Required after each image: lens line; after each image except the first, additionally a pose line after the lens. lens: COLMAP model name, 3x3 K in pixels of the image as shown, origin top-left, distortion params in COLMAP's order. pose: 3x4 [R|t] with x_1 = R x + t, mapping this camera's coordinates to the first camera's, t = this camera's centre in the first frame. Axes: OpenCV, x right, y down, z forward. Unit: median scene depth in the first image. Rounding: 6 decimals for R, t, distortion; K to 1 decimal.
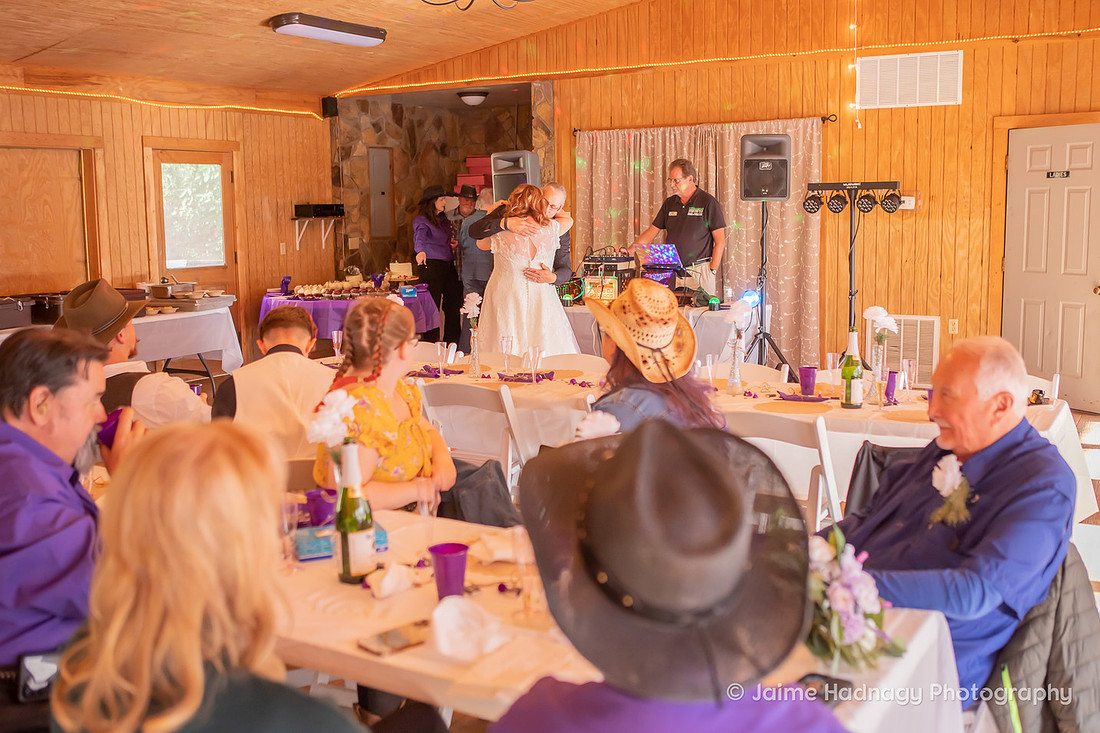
lens RADIAL K [[1095.2, 0, 545.4], [0, 1095.2, 365.1], [0, 0, 1]] dist [-0.036259, 0.000000]
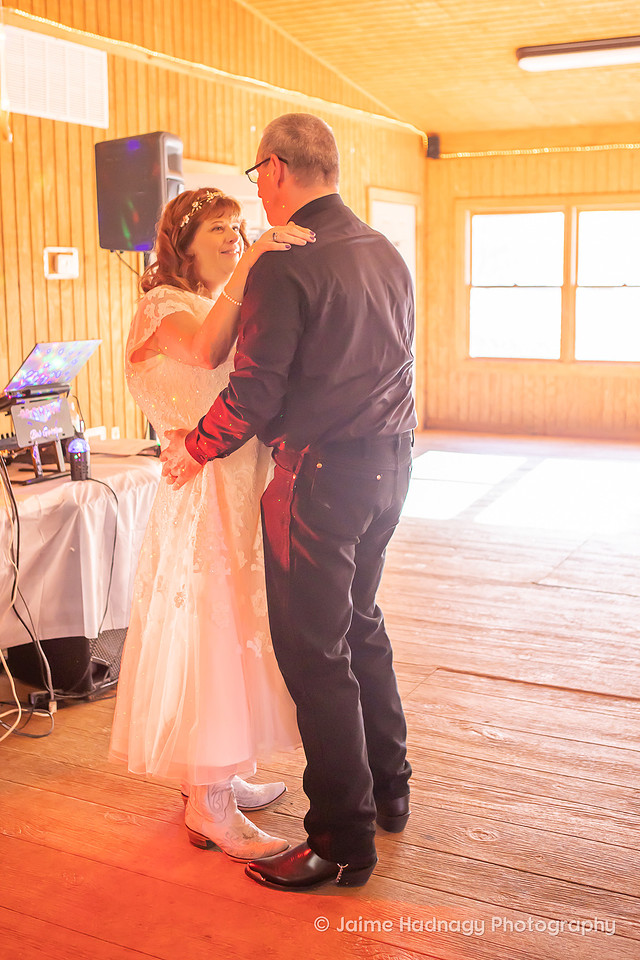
lens RADIAL K [[1135.5, 0, 320.1], [0, 1135.5, 431.0], [0, 0, 1]] dist [-0.051417, 0.000000]
pose [[-0.062997, -0.121146, 0.990634, -0.357810], [0.153725, 0.979582, 0.129570, -0.110661], [-0.986103, 0.160448, -0.043088, 0.858612]]
